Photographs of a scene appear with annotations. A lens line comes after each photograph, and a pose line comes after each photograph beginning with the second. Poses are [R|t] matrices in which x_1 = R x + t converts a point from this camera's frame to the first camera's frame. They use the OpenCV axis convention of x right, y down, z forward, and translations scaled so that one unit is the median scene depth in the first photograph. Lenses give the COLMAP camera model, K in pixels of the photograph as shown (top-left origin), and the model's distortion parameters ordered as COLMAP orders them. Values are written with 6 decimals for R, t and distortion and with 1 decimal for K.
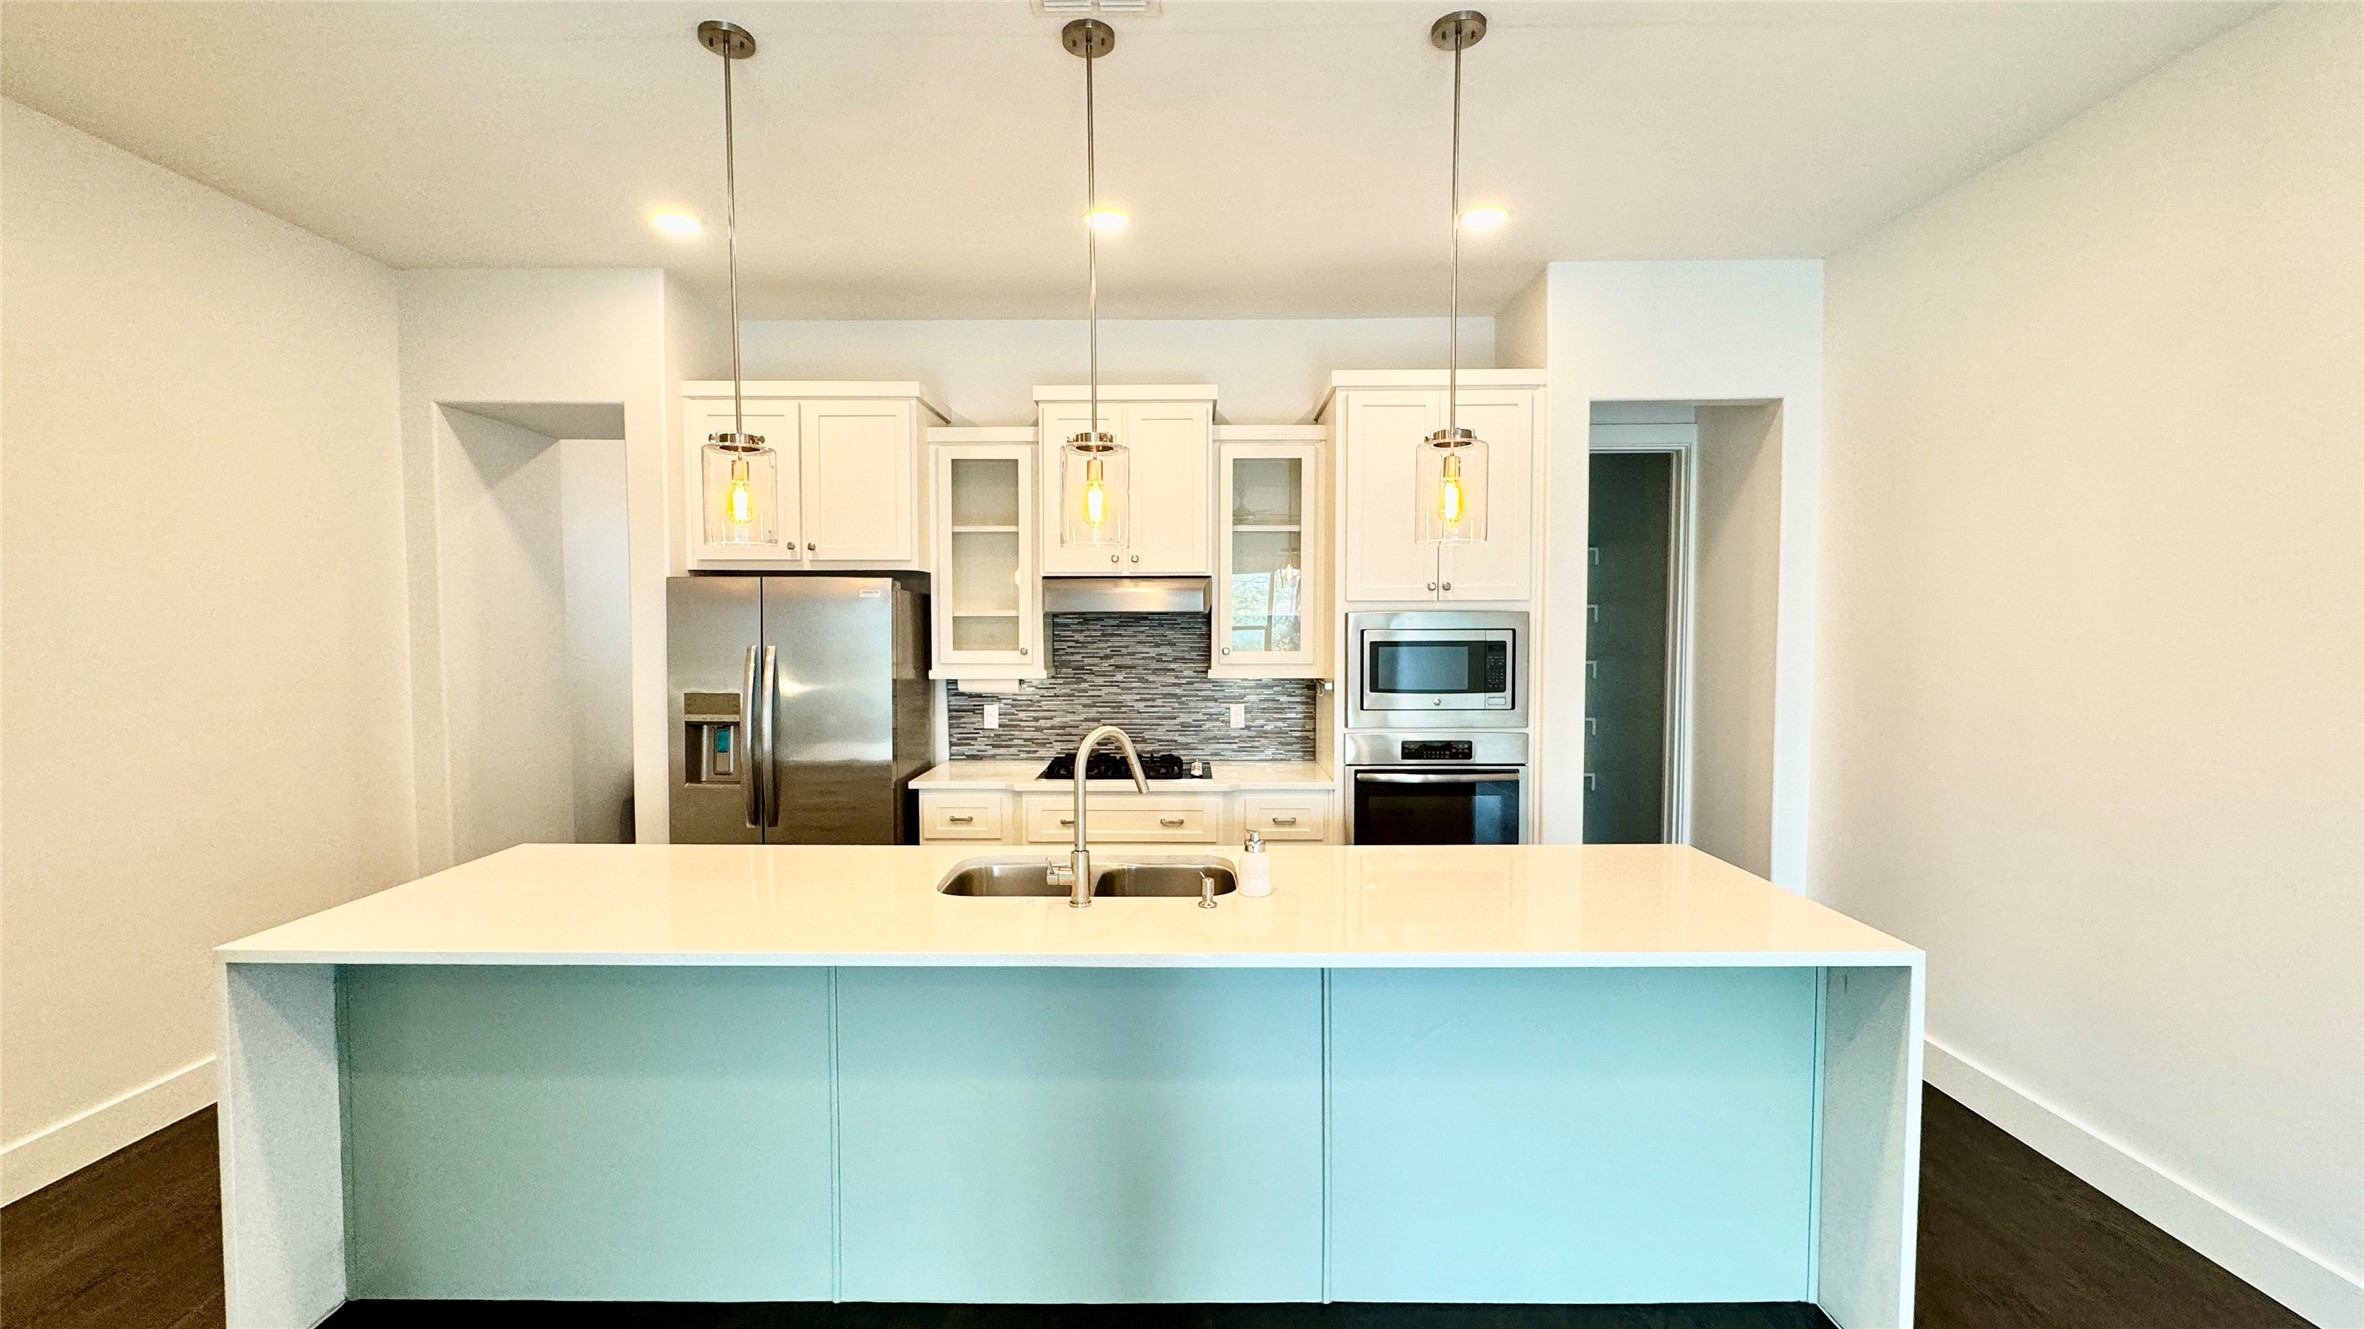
lens RADIAL K [[952.4, 0, 1184.4], [0, 952.4, 670.4], [0, 0, 1]] dist [-0.001729, -0.000124]
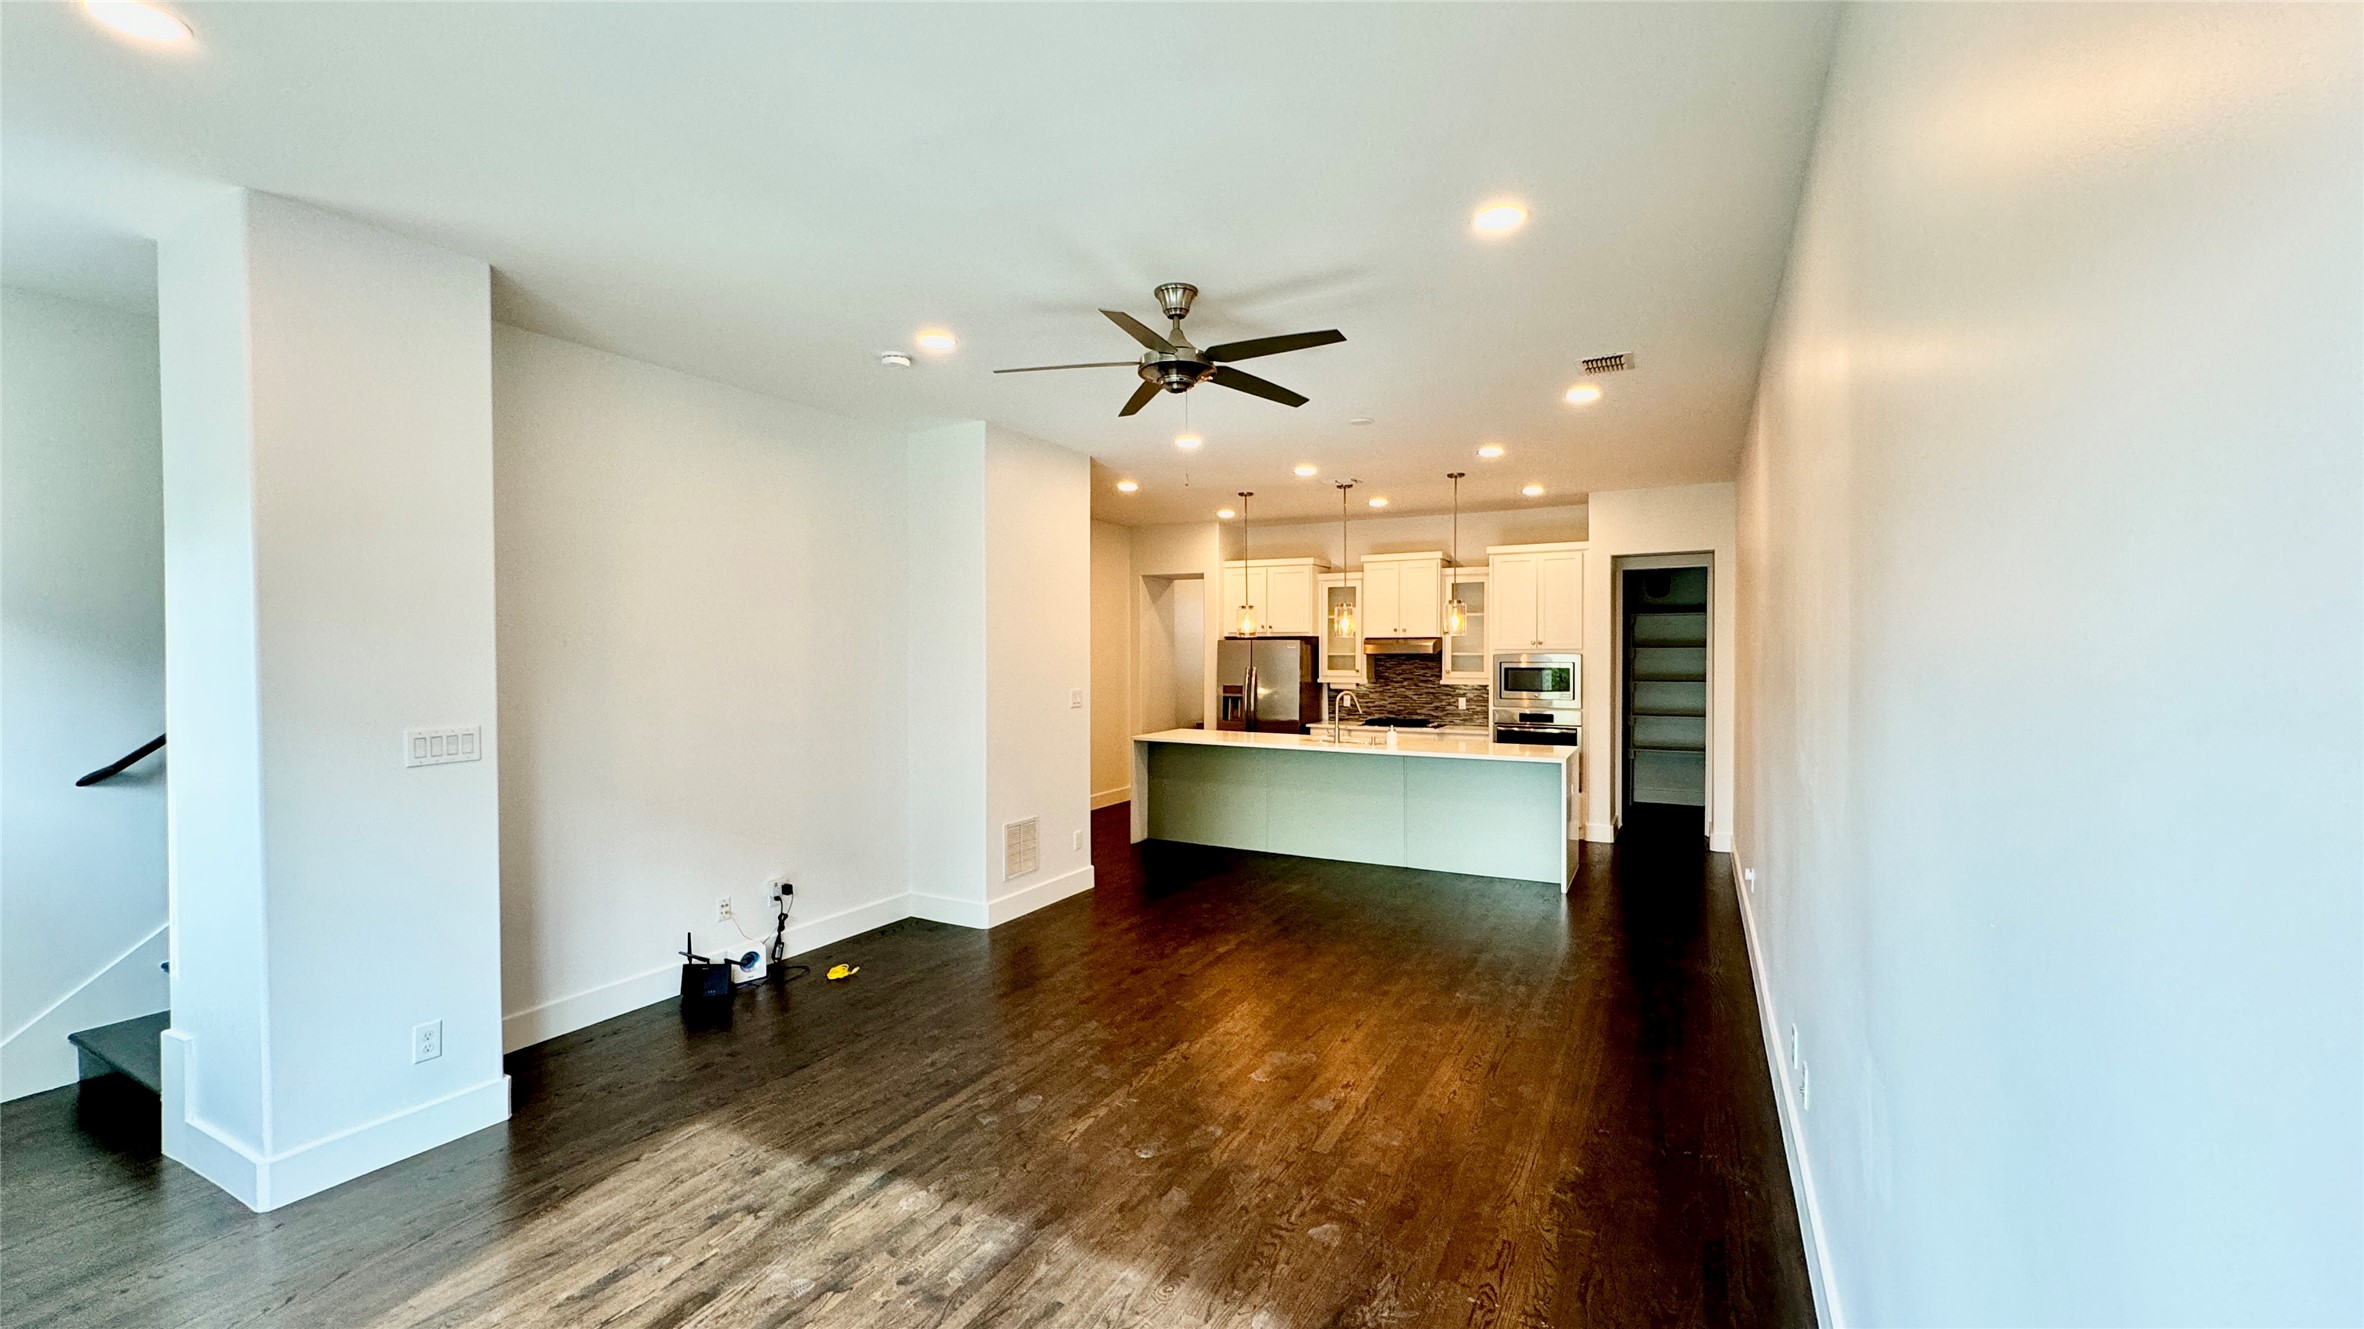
lens RADIAL K [[952.4, 0, 1184.4], [0, 952.4, 670.4], [0, 0, 1]] dist [-0.001729, -0.000124]
pose [[0.888194, 0.009266, -0.459375, 0.526415], [-0.023417, 0.999410, -0.025117, 0.047302], [0.458872, 0.033066, 0.887887, -1.247713]]
